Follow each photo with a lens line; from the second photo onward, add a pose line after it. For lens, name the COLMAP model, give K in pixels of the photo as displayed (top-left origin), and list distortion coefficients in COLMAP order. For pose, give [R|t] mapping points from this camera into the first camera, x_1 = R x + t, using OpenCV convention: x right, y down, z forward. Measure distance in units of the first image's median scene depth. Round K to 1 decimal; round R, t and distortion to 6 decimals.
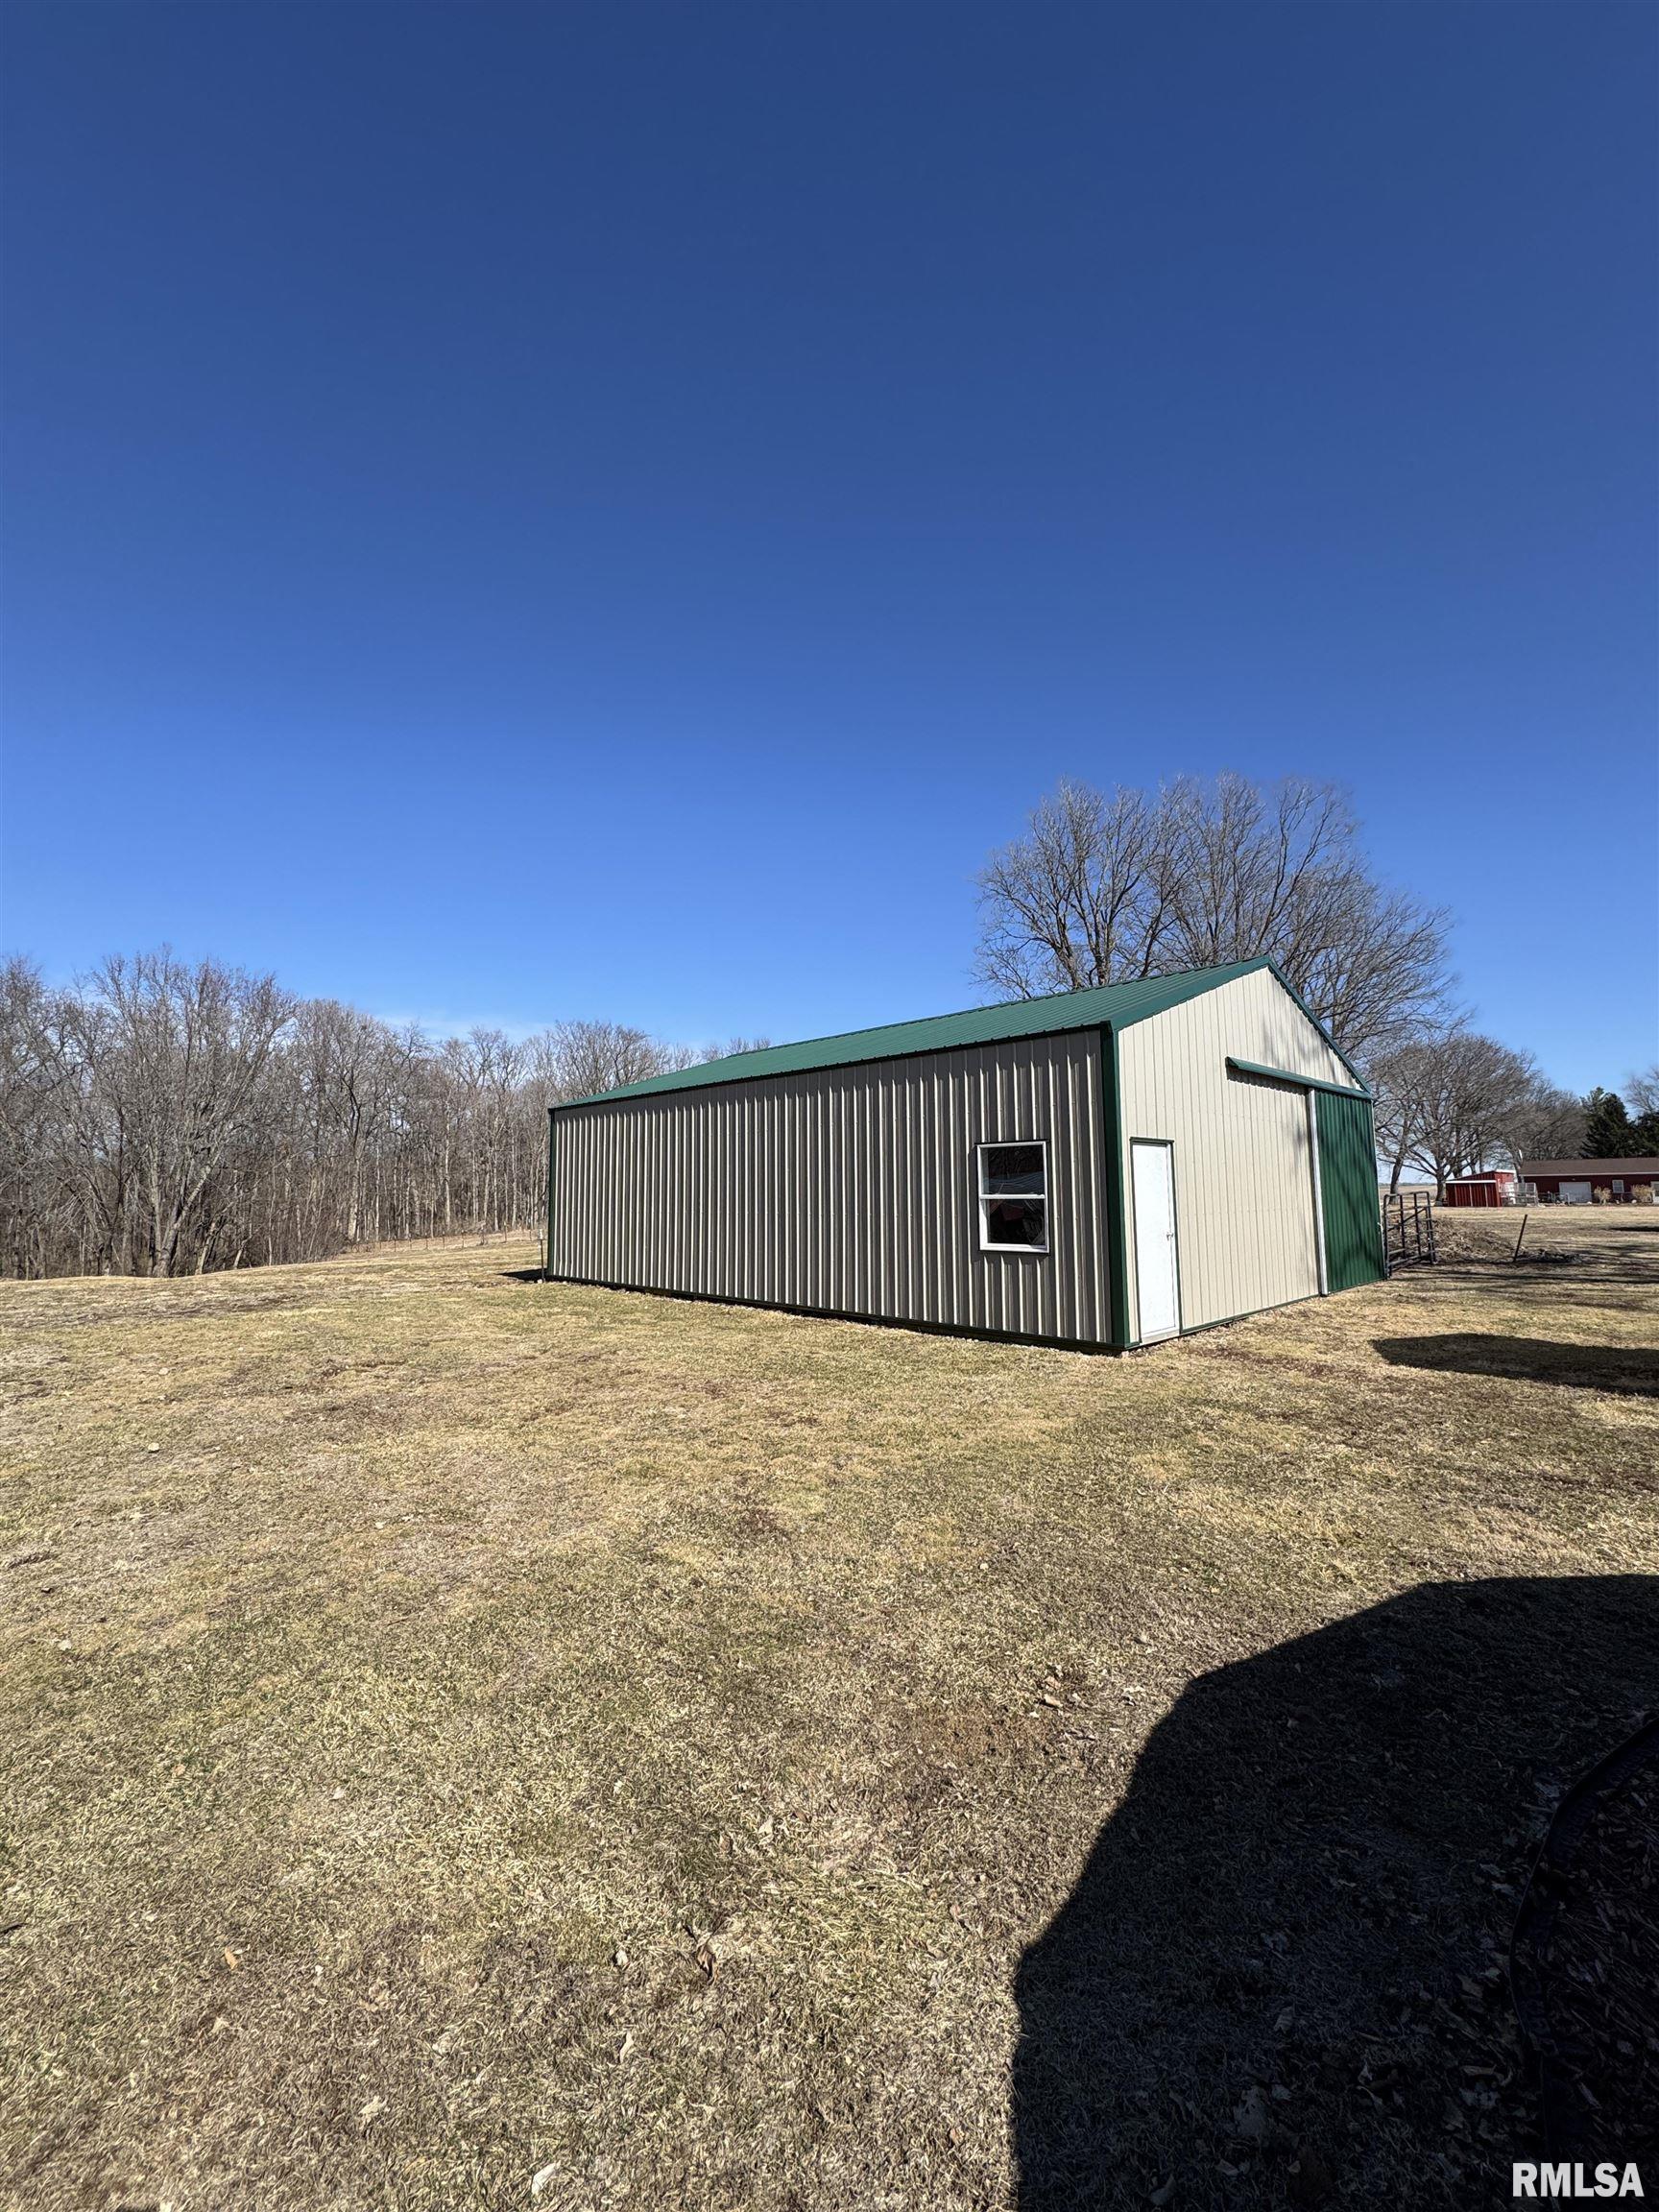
lens RADIAL K [[886.1, 0, 833.0], [0, 886.1, 1104.1], [0, 0, 1]] dist [-0.001935, -0.000030]
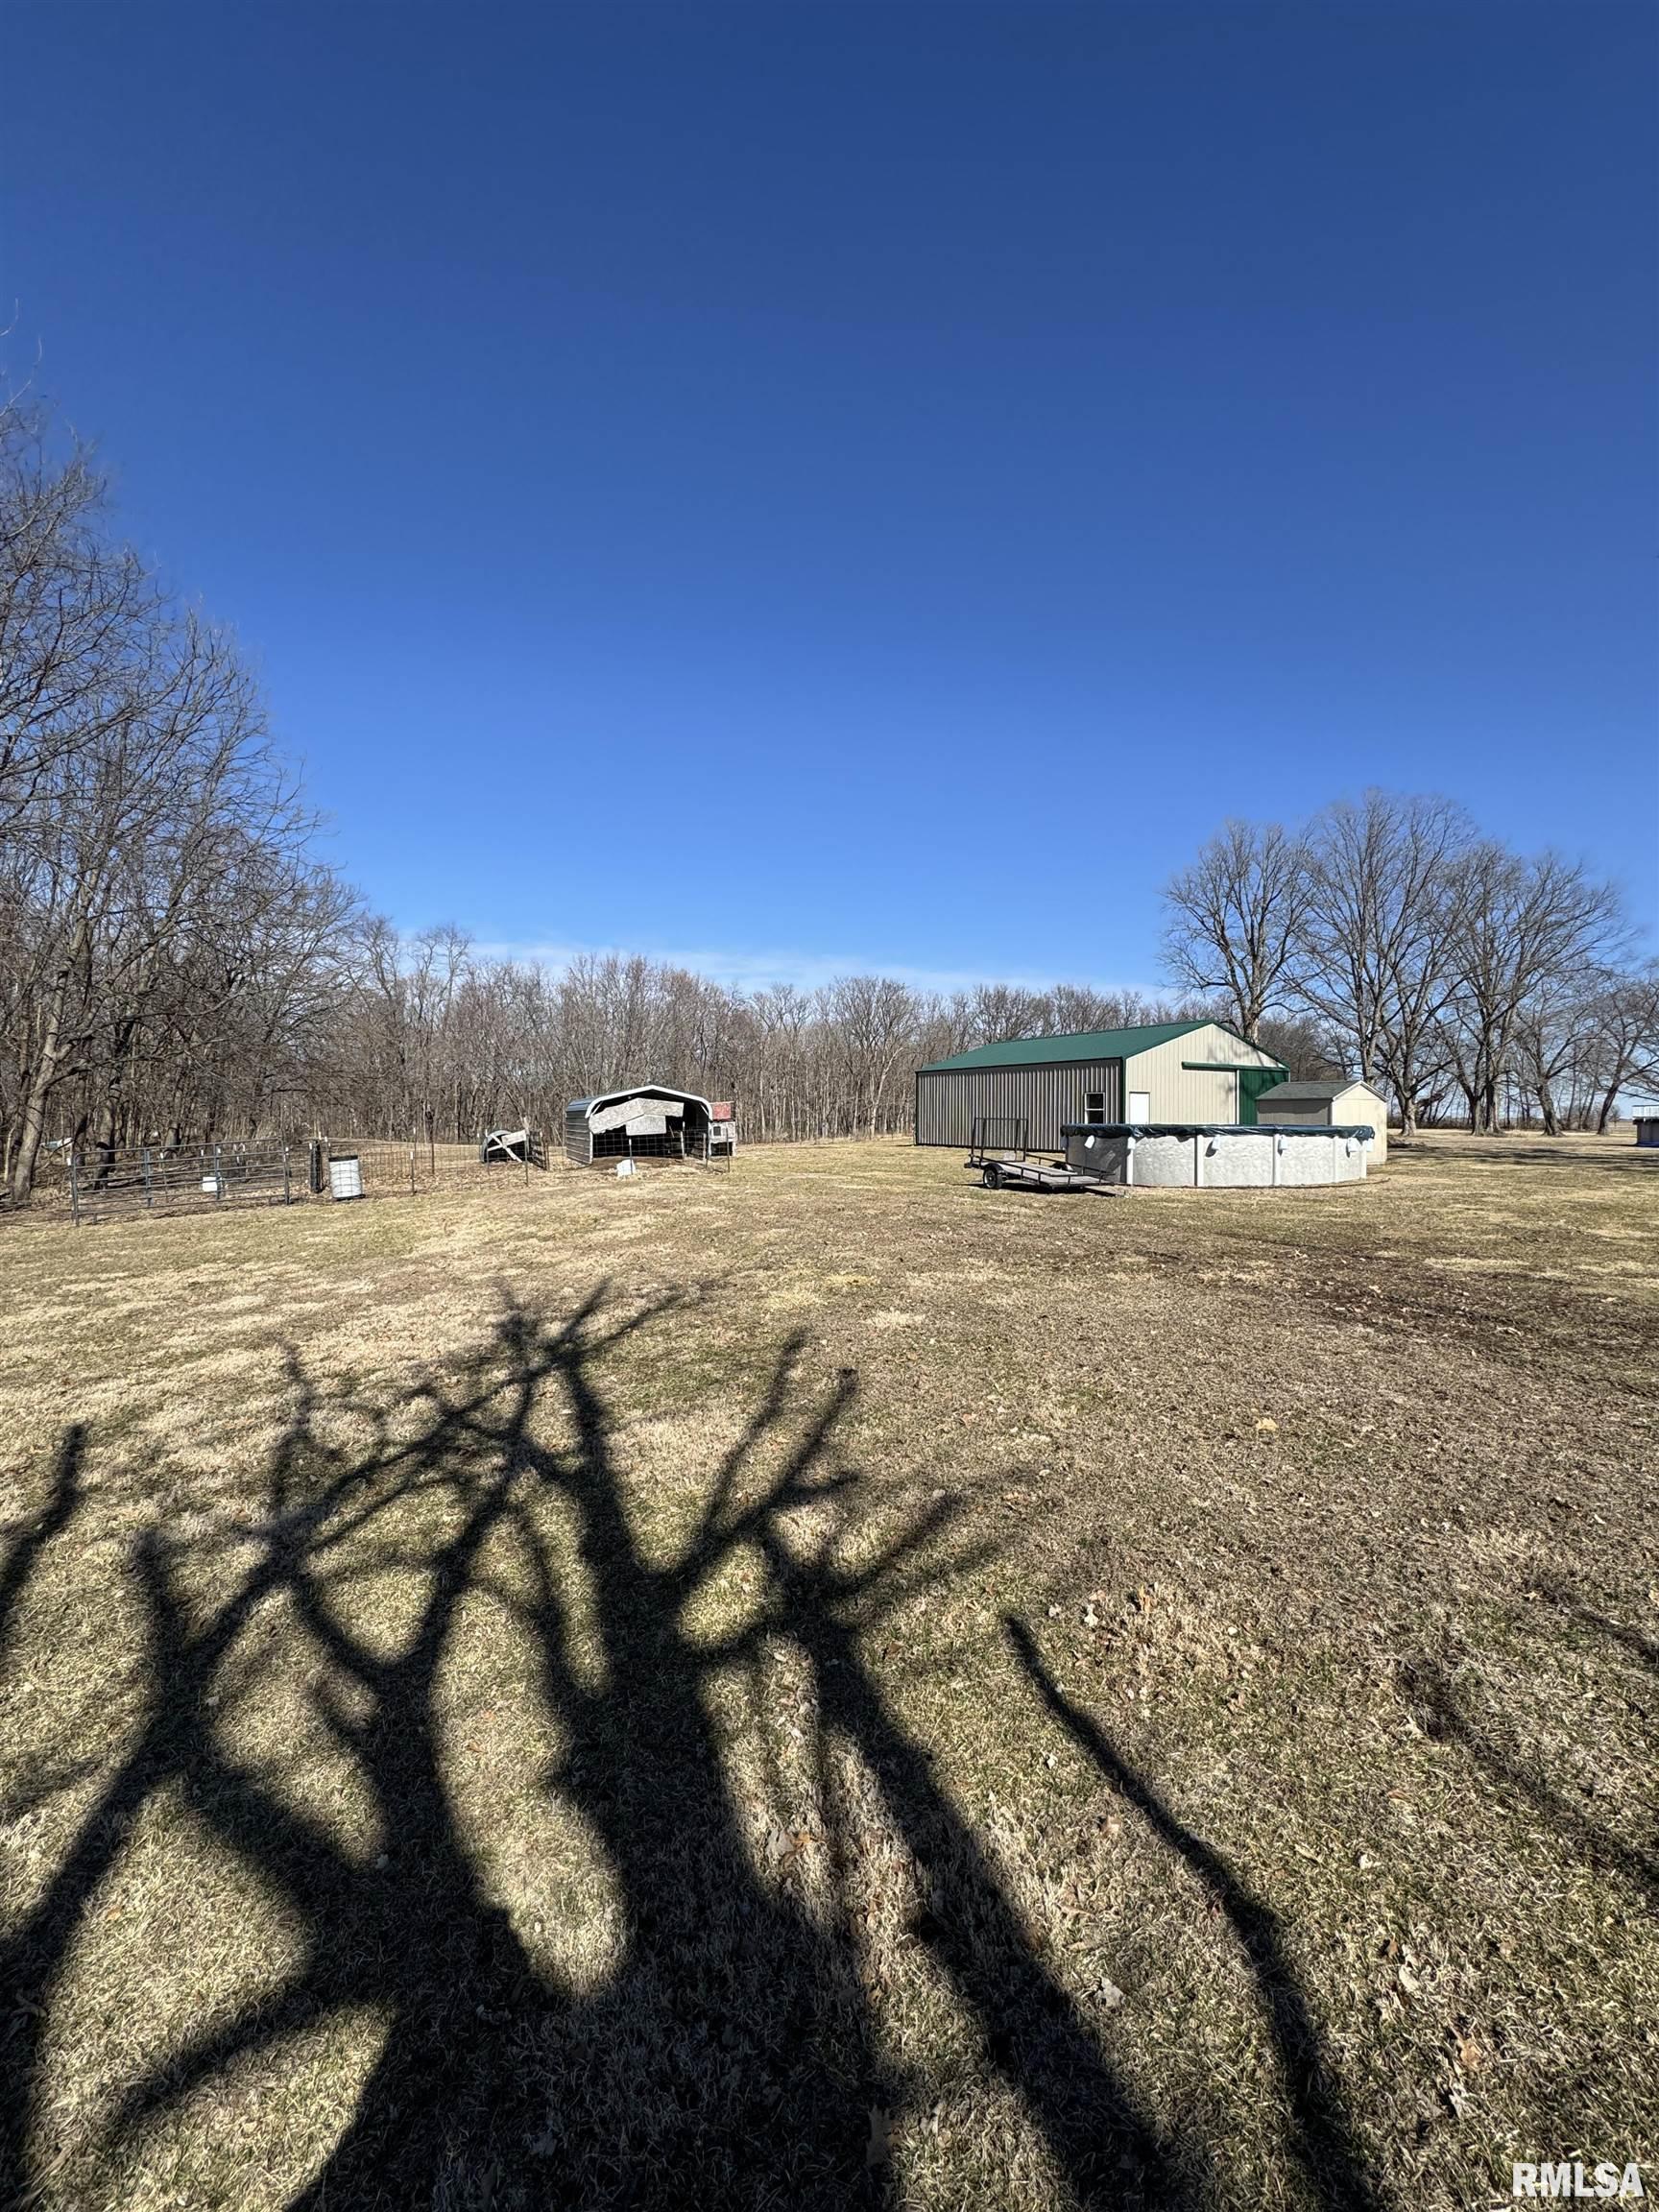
lens RADIAL K [[888.2, 0, 827.9], [0, 888.2, 1062.2], [0, 0, 1]] dist [0.023020, 0.000004]
pose [[0.964153, -0.000716, -0.265347, 0.028978], [0.010935, 0.999254, 0.037034, -0.043685], [0.265122, -0.038607, 0.963442, -0.522456]]
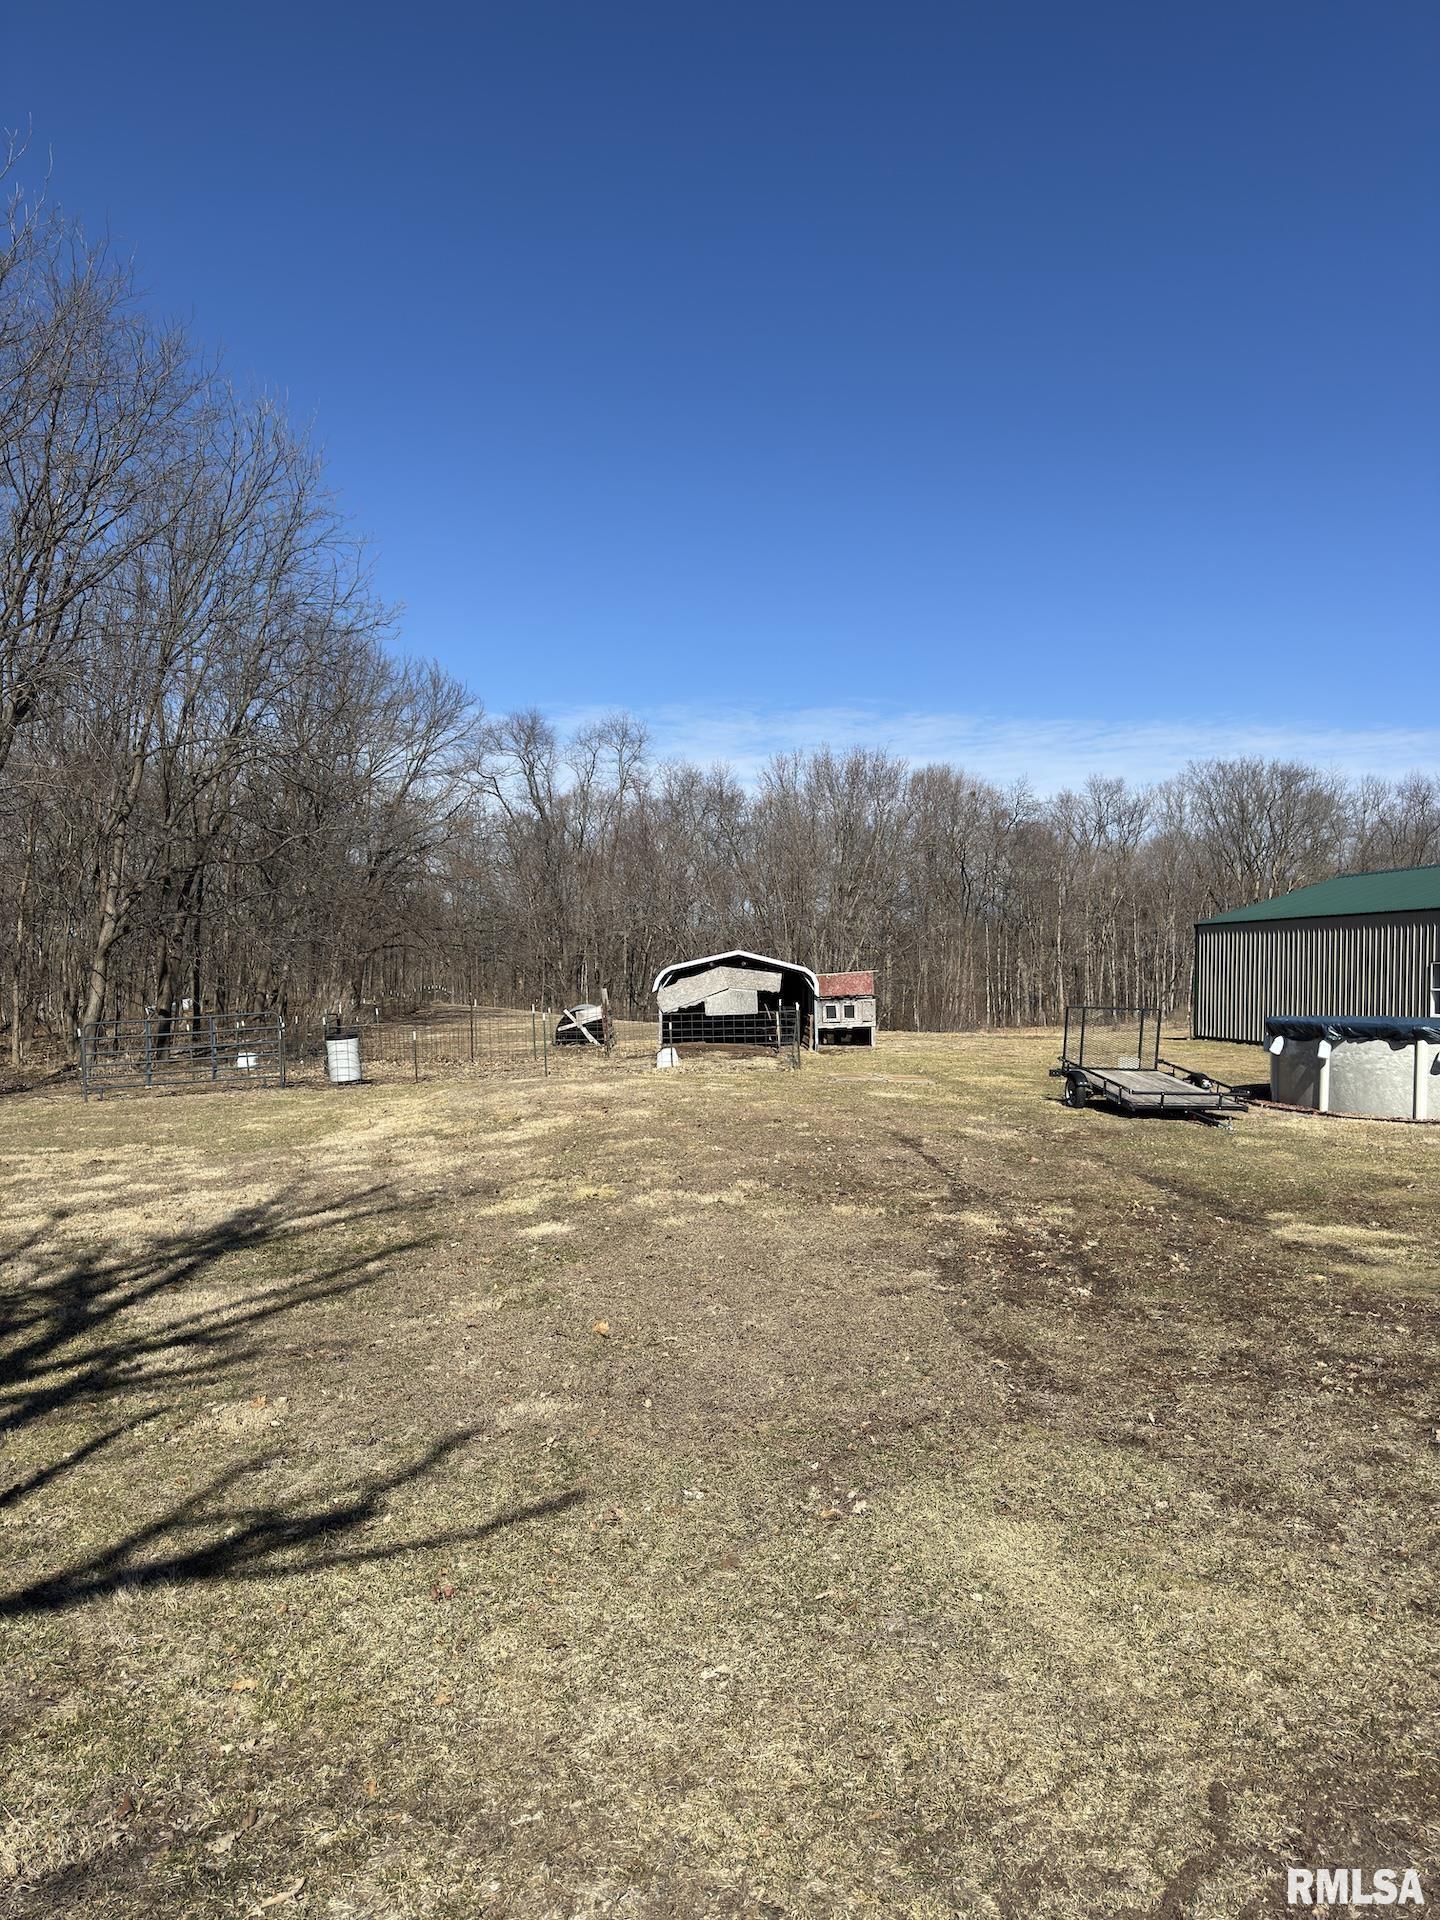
lens RADIAL K [[1339.7, 0, 722.7], [0, 1339.7, 968.9], [0, 0, 1]] dist [0.143400, -0.262426]
pose [[0.808328, 0.022968, -0.588284, 0.154899], [0.031406, 0.996134, 0.082045, -0.054064], [0.587894, -0.084795, 0.804482, -0.529724]]
